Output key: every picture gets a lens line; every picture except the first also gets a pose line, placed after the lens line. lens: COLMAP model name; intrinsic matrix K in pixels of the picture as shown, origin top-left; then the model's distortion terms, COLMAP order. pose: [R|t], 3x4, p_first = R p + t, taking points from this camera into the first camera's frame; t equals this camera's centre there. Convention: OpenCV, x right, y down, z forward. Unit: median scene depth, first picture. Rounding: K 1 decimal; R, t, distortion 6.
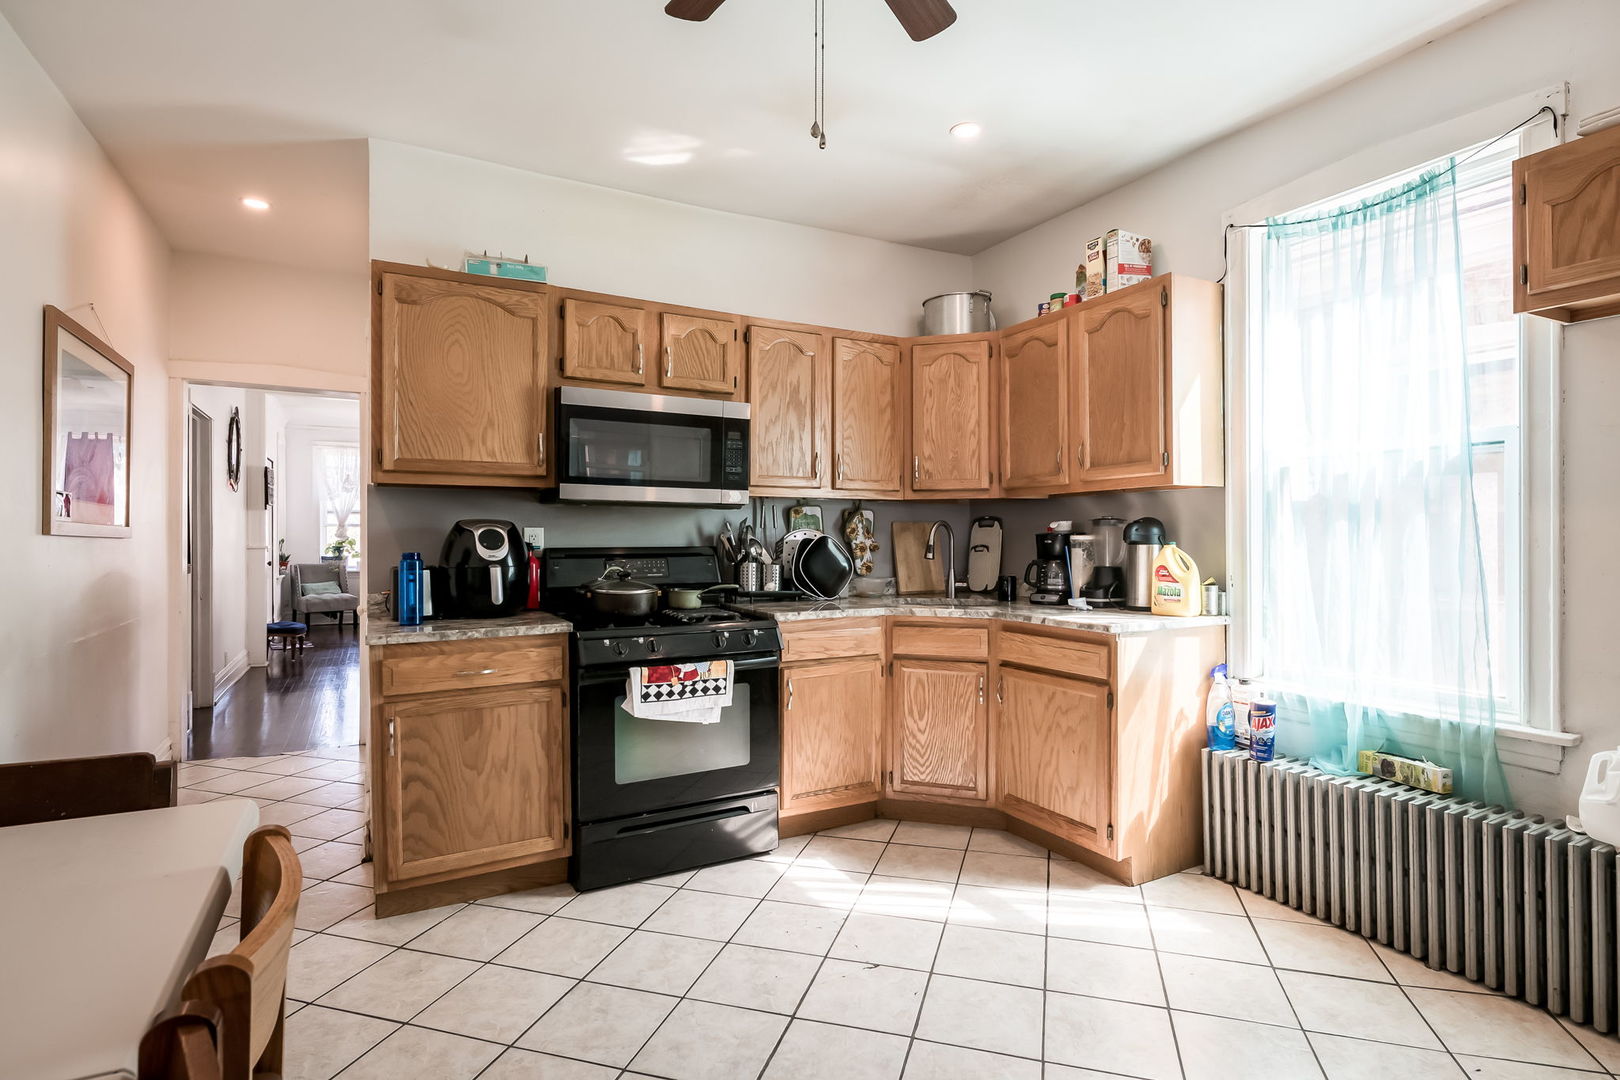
lens RADIAL K [[818.7, 0, 807.7], [0, 818.7, 539.3], [0, 0, 1]] dist [0.005073, -0.001661]
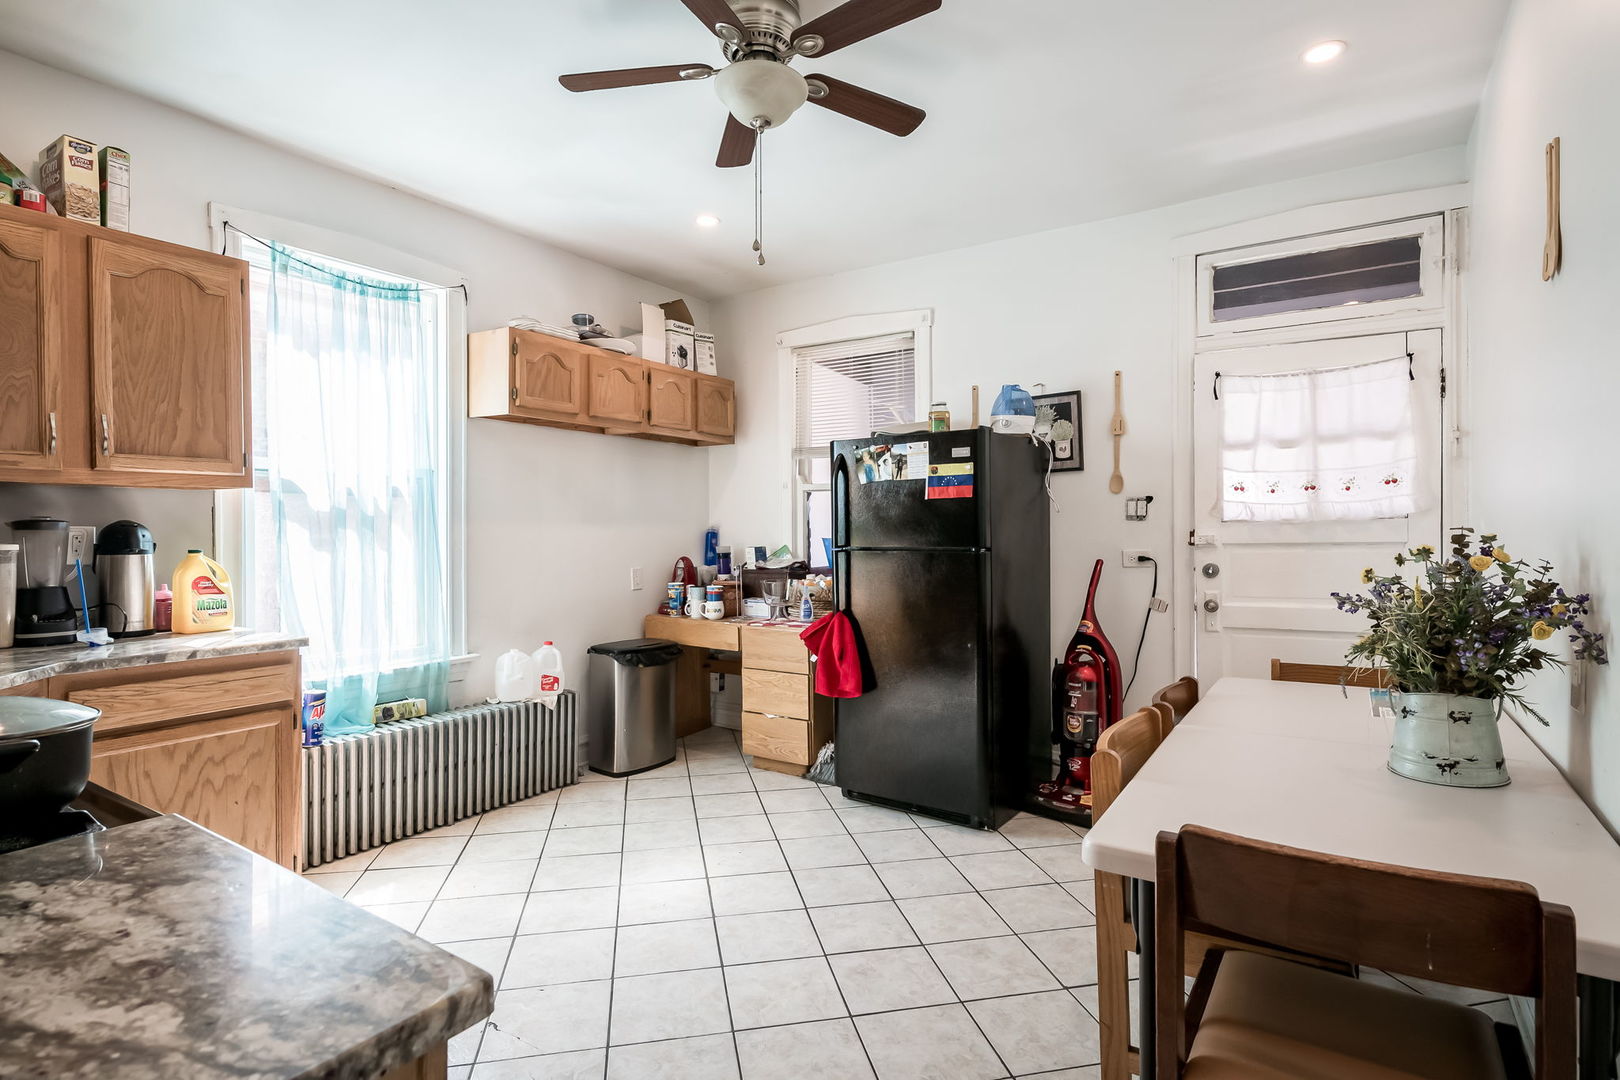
lens RADIAL K [[818.7, 0, 804.7], [0, 818.7, 534.3], [0, 0, 1]] dist [0.005073, -0.001661]
pose [[-0.466431, -0.005228, 0.884542, -0.771145], [0.001748, 0.999975, 0.006832, -0.021431], [-0.884556, 0.004733, -0.466410, 0.985417]]
